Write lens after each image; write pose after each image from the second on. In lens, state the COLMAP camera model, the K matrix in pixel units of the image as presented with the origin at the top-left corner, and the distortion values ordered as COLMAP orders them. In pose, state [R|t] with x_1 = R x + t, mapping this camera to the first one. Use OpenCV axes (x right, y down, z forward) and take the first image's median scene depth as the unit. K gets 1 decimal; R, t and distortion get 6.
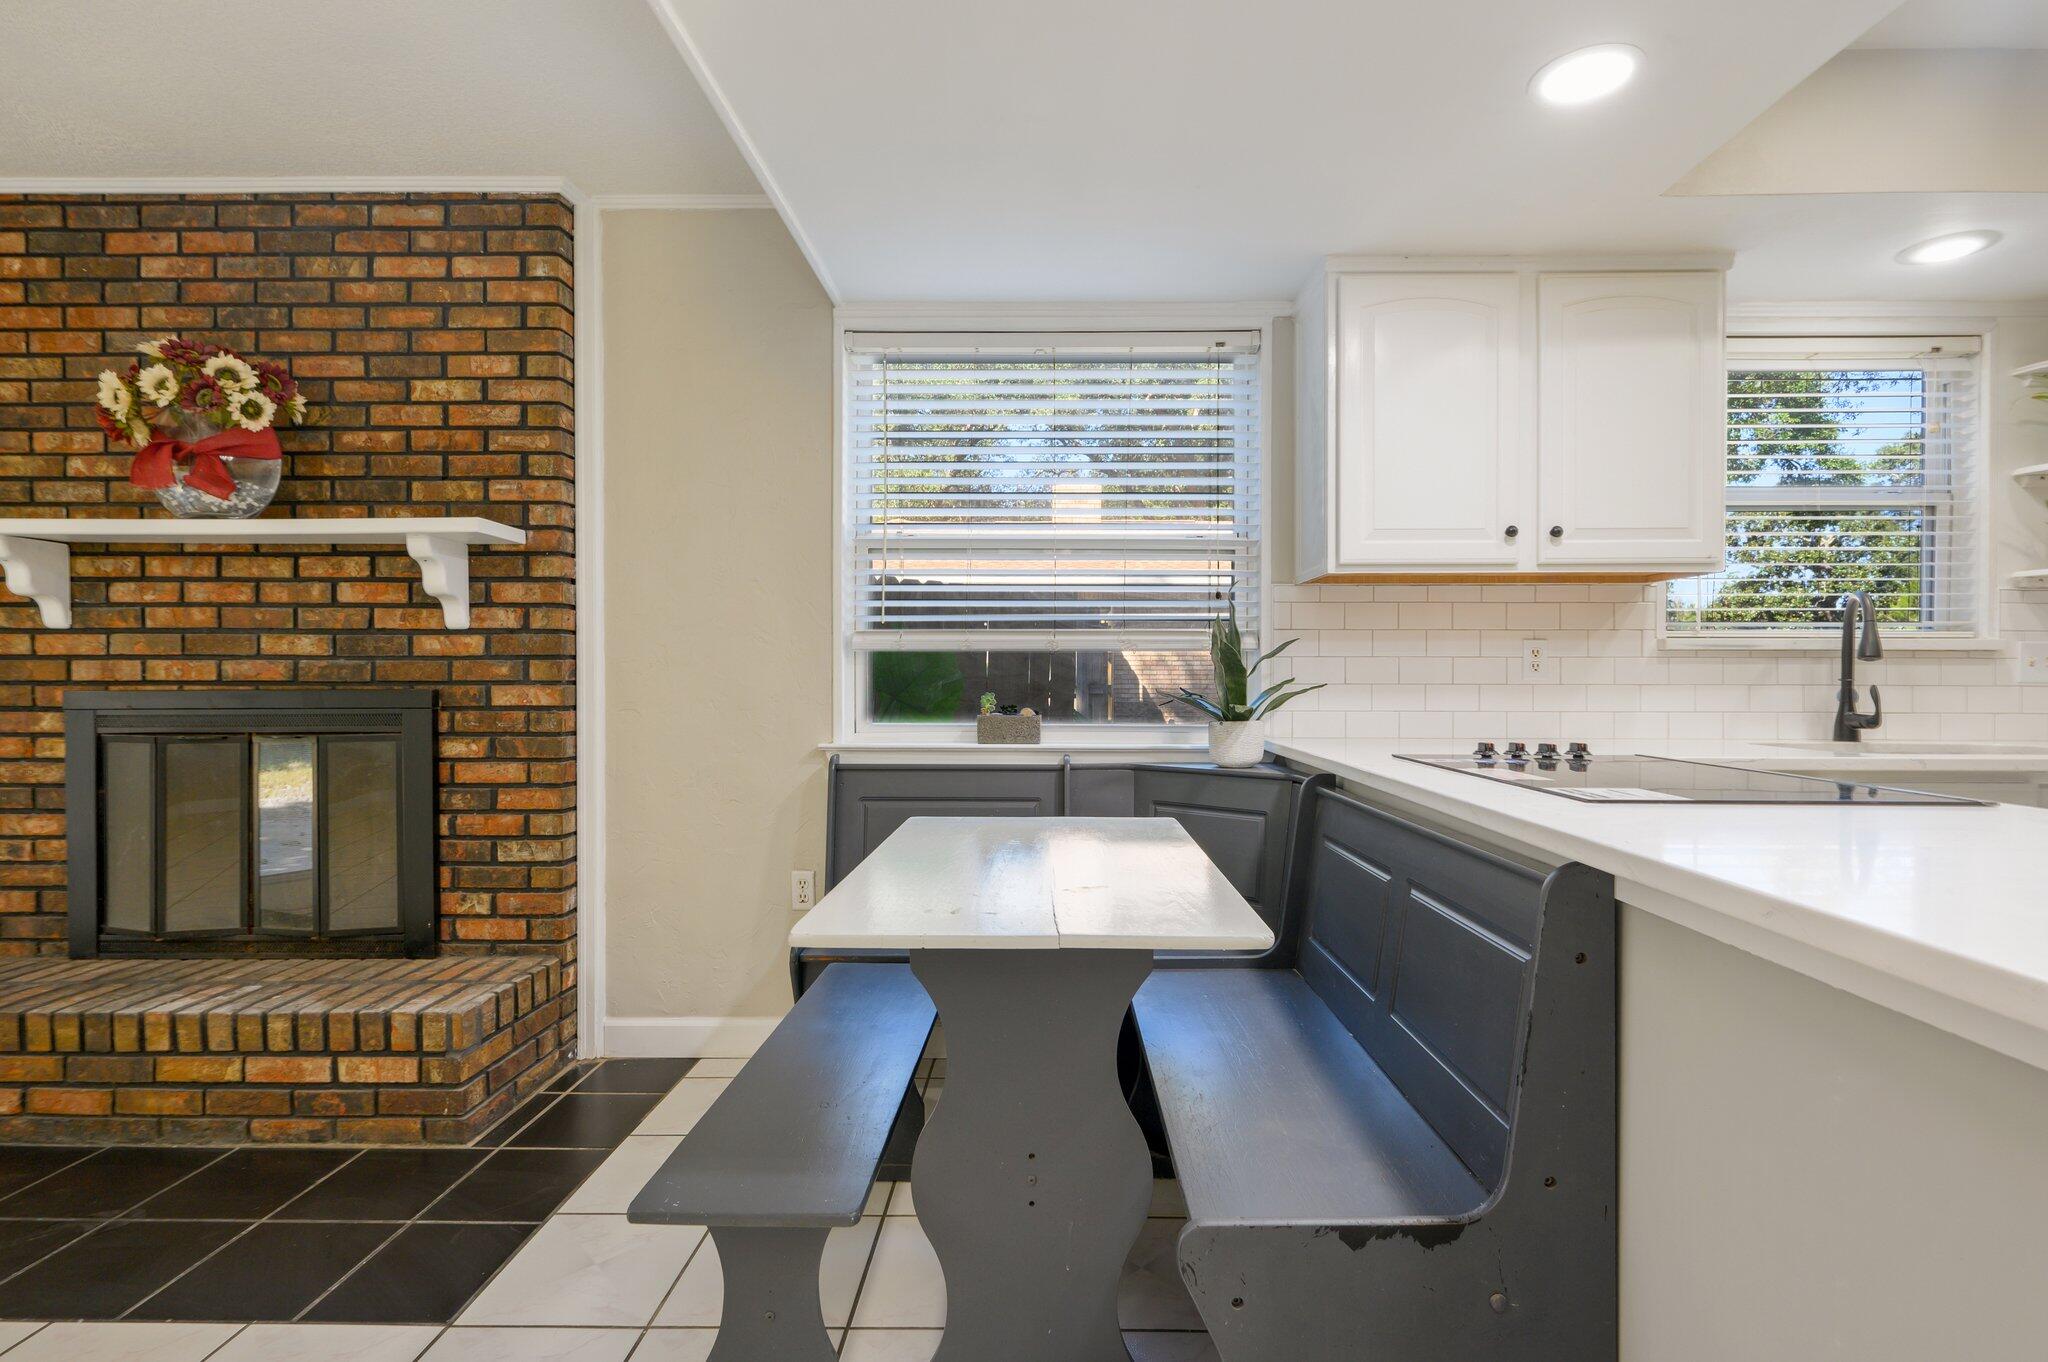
lens RADIAL K [[971.9, 0, 1082.8], [0, 971.9, 677.1], [0, 0, 1]] dist [0.000047, 0.000407]
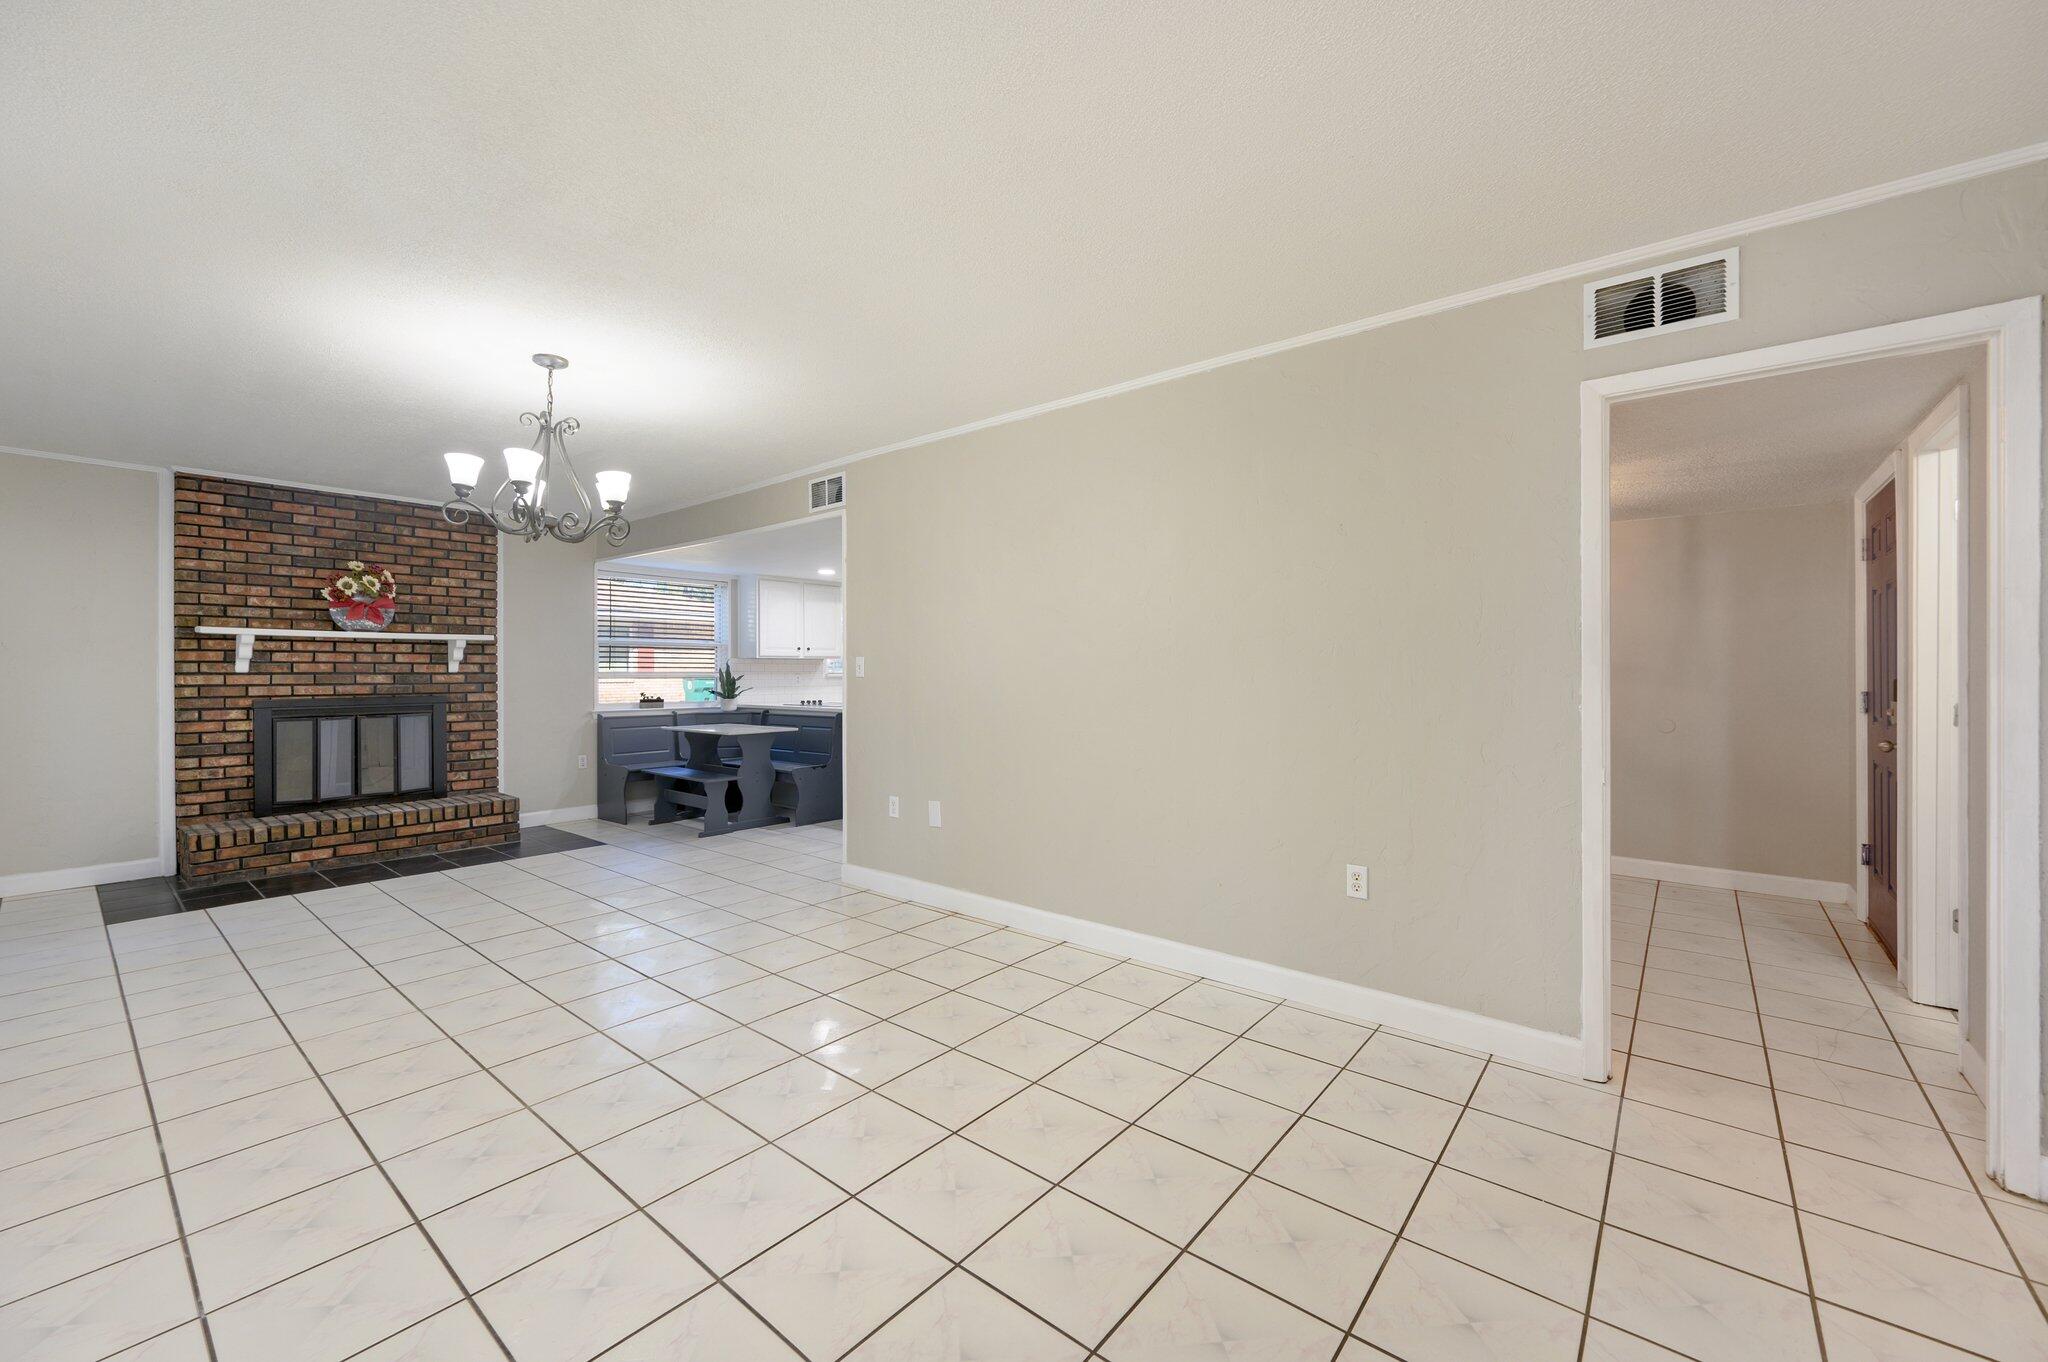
lens RADIAL K [[826.9, 0, 1019.1], [0, 826.9, 676.5], [0, 0, 1]] dist [0.005381, 0.000204]
pose [[0.637515, -0.006589, 0.770410, -1.399003], [0.004344, 0.999978, 0.004957, -0.043159], [-0.770426, 0.000186, 0.637530, -1.622890]]
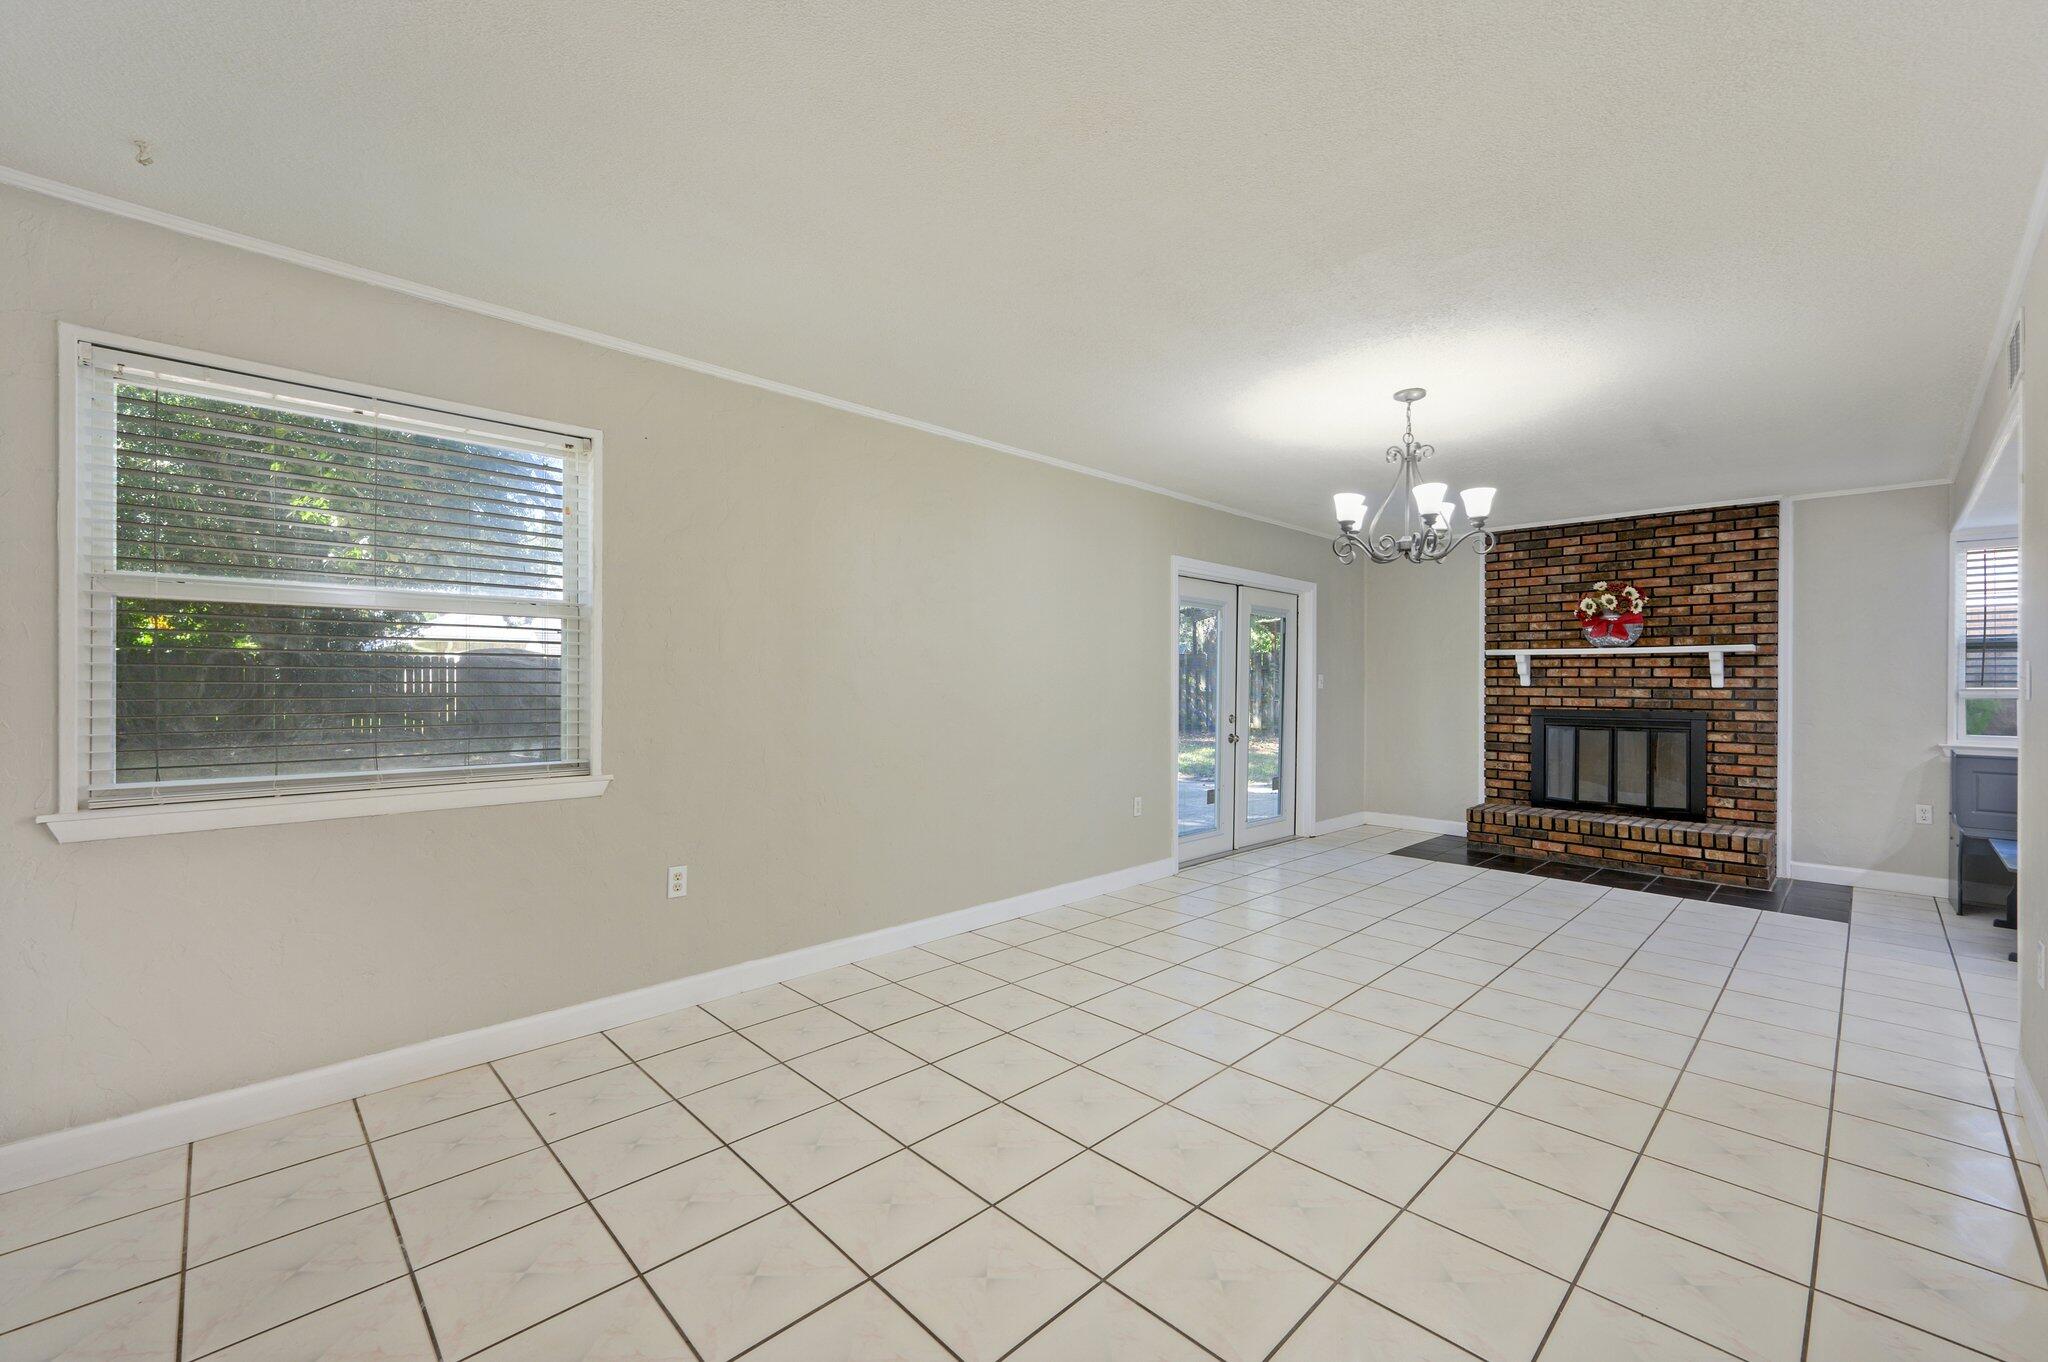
lens RADIAL K [[840.2, 0, 1003.1], [0, 840.2, 682.0], [0, 0, 1]] dist [-0.001977, 0.000325]
pose [[0.689422, 0.003711, -0.724350, -0.358156], [-0.008404, 0.999961, -0.002876, -0.042088], [0.724311, 0.008070, 0.689426, -1.706093]]
